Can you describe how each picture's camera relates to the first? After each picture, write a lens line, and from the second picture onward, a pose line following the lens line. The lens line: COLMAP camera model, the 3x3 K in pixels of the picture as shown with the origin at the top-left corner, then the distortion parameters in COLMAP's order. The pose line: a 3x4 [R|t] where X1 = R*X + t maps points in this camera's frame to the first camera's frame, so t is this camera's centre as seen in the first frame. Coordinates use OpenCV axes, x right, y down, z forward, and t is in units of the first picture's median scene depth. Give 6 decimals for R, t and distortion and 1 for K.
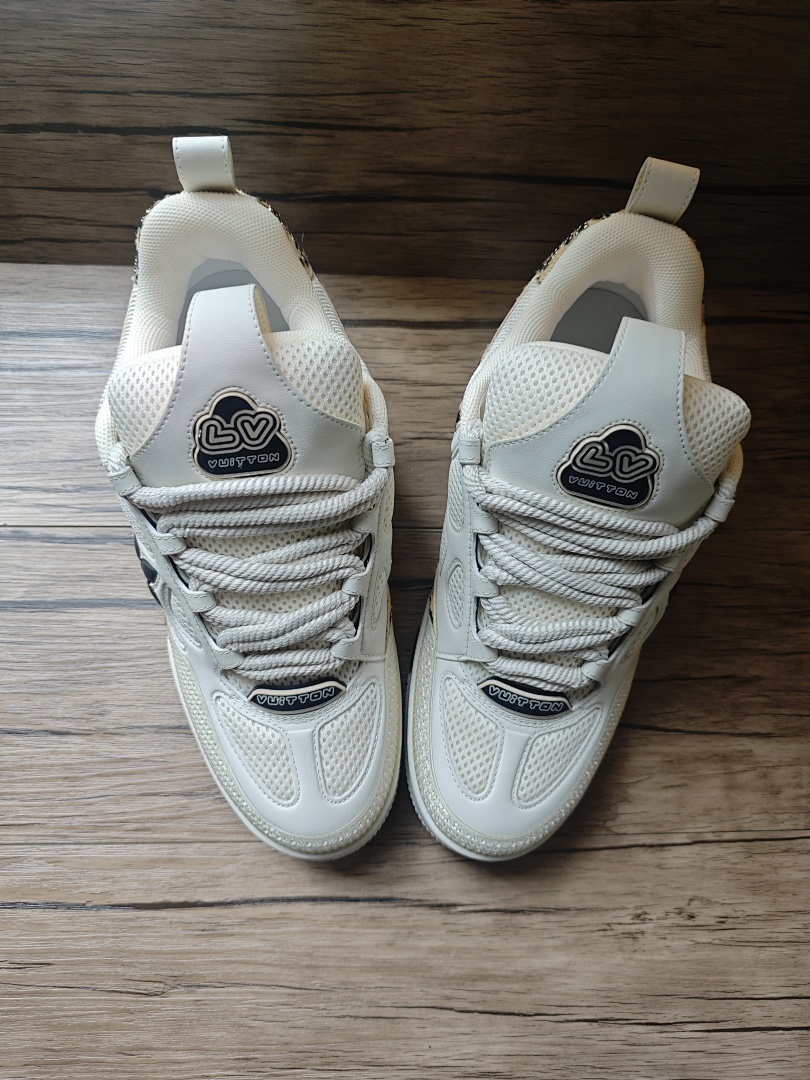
lens RADIAL K [[785.2, 0, 405.0], [0, 785.2, 540.0], [0, 0, 1]] dist [0.061559, -0.001025]
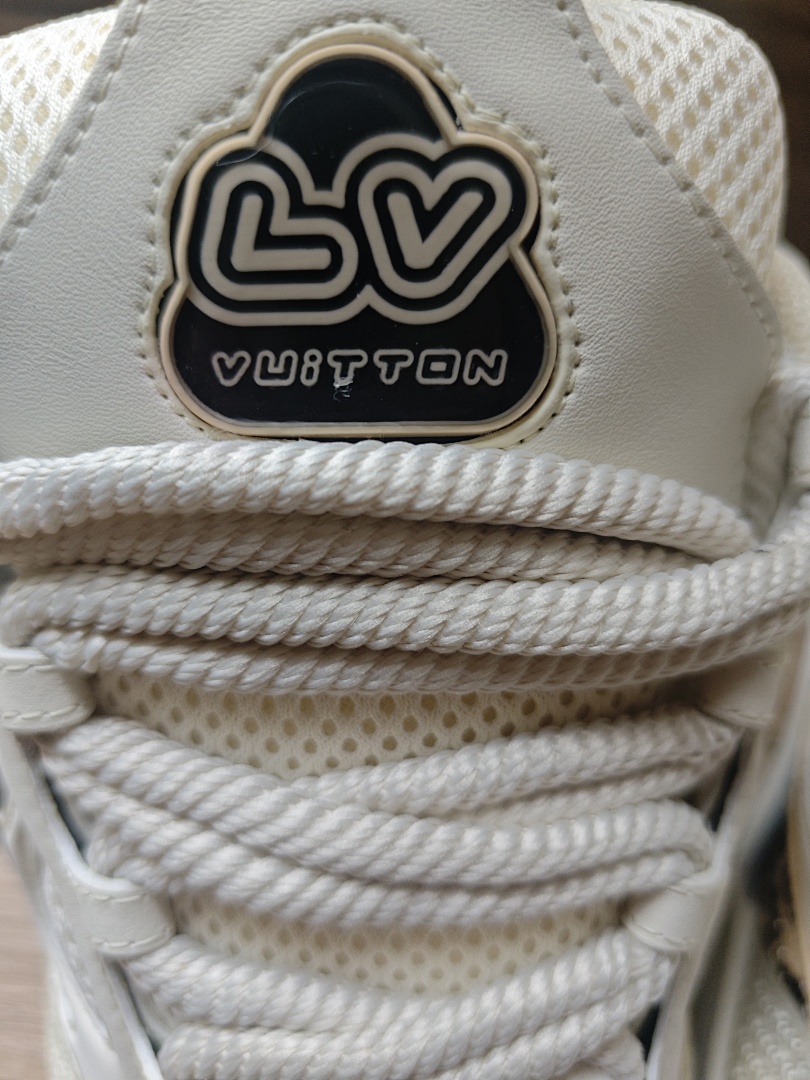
lens RADIAL K [[858.5, 0, 405.0], [0, 858.5, 540.0], [0, 0, 1]] dist [-0.084056, -0.003714]
pose [[0.993827, 0.093309, -0.060016, -0.159529], [-0.104469, 0.969176, -0.223126, 0.005468], [0.037347, 0.228018, 0.972940, 0.712012]]
